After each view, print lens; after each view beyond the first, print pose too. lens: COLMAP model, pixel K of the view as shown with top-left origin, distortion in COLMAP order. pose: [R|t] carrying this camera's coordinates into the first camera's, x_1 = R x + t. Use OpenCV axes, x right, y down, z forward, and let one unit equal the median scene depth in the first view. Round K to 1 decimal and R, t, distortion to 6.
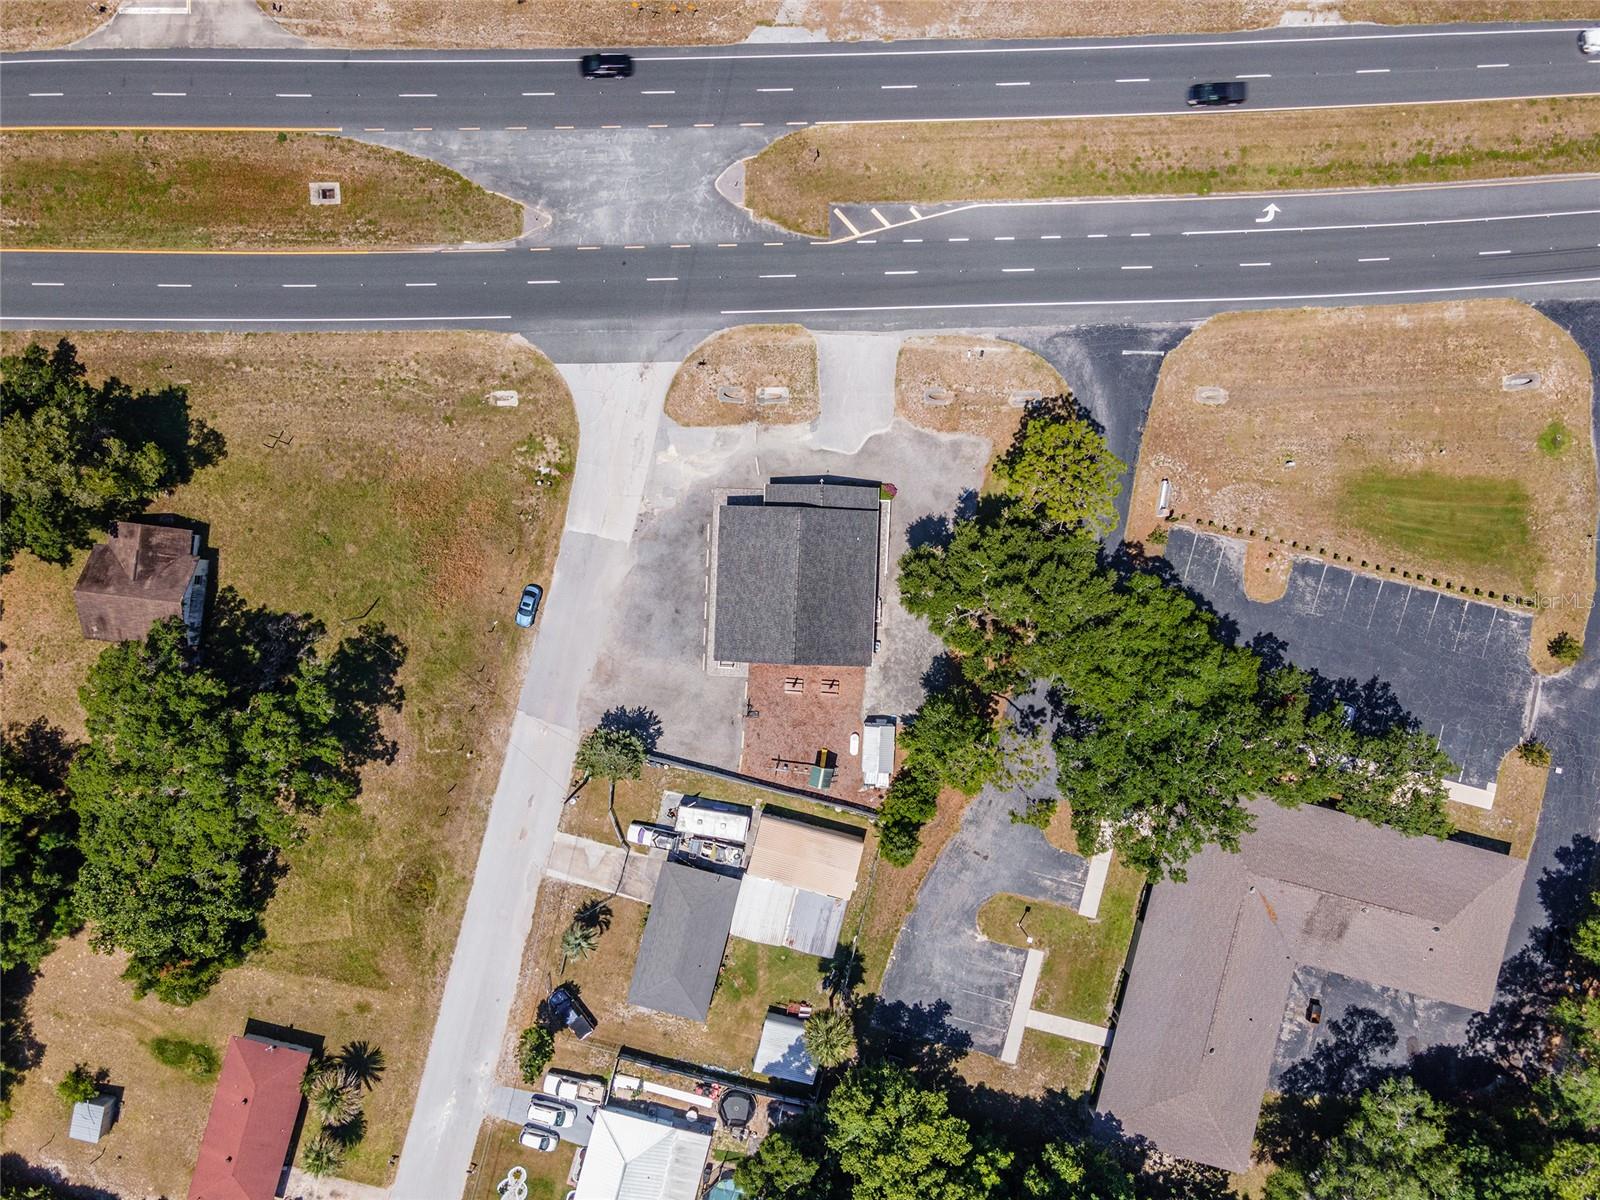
lens RADIAL K [[1171.9, 0, 796.3], [0, 1171.9, 599.8], [0, 0, 1]] dist [0.030335, 0.014703]
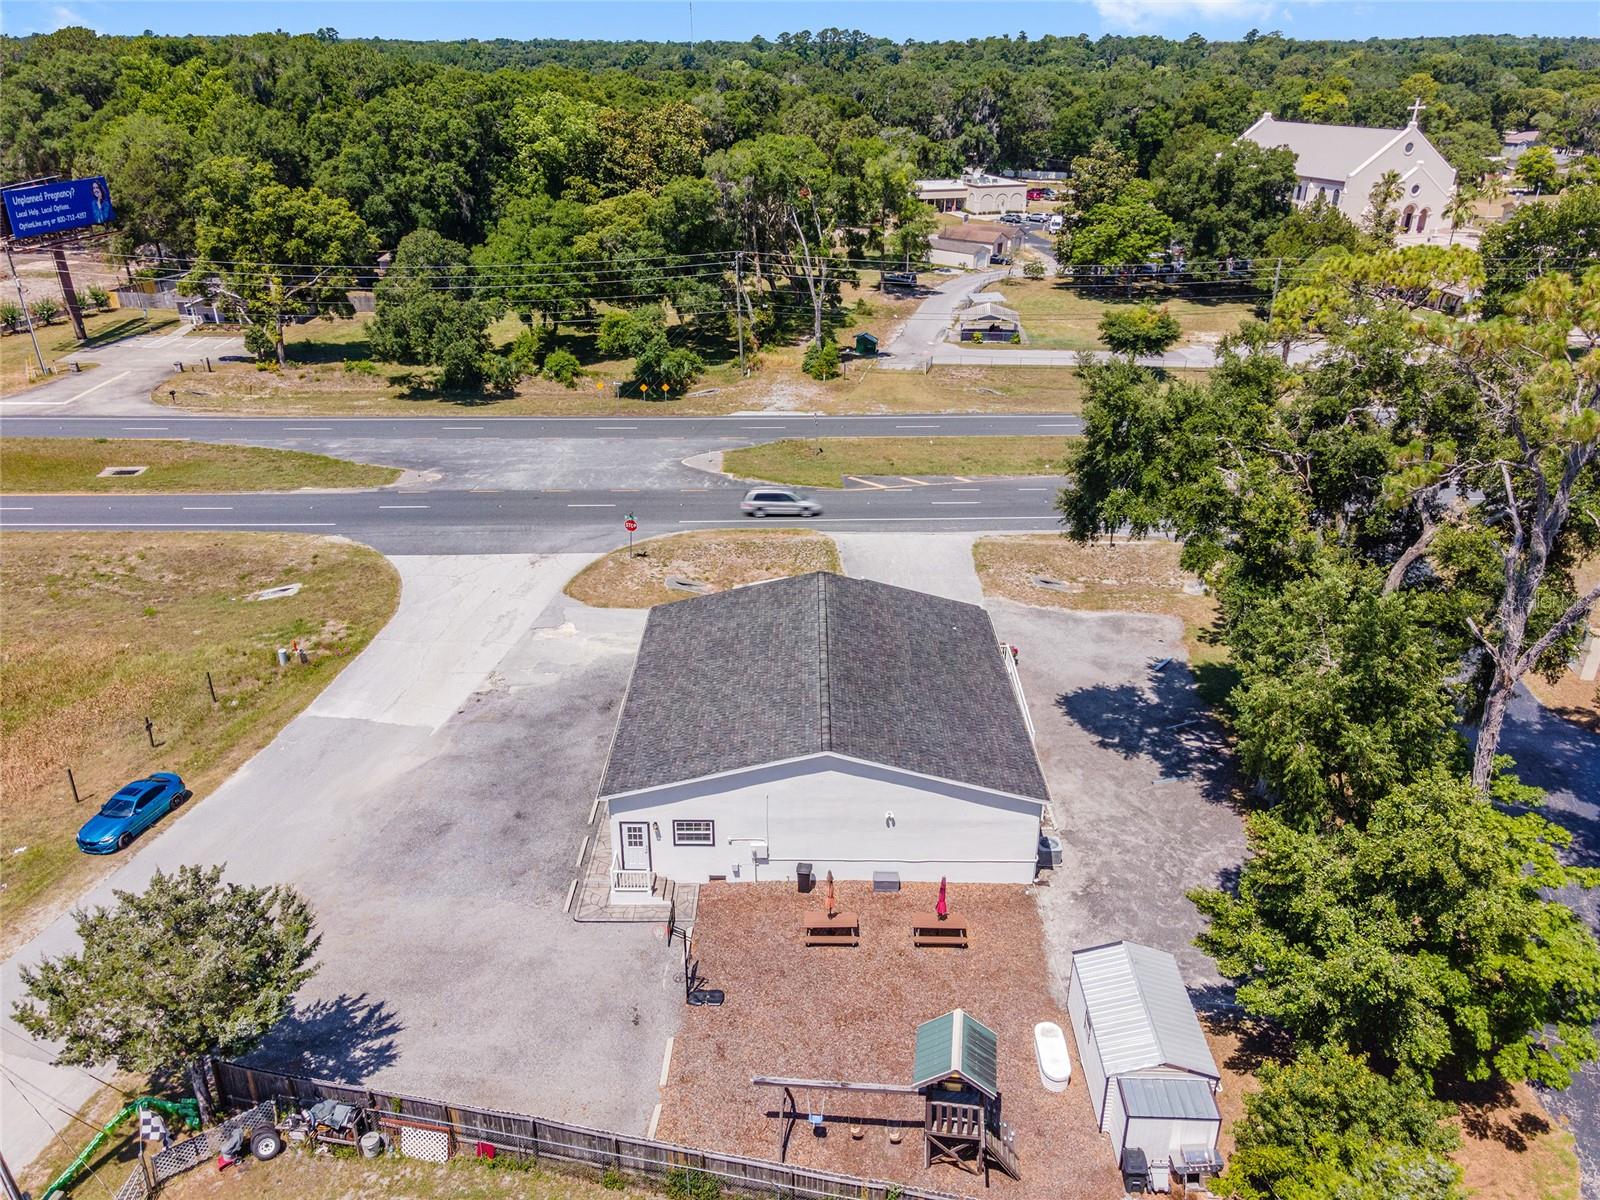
lens RADIAL K [[1171.9, 0, 796.3], [0, 1171.9, 599.8], [0, 0, 1]] dist [0.030335, 0.014703]
pose [[0.999437, -0.021151, 0.026034, -0.018875], [0.032446, 0.412689, -0.910294, 0.339636], [0.008509, 0.910626, 0.413143, 0.777545]]
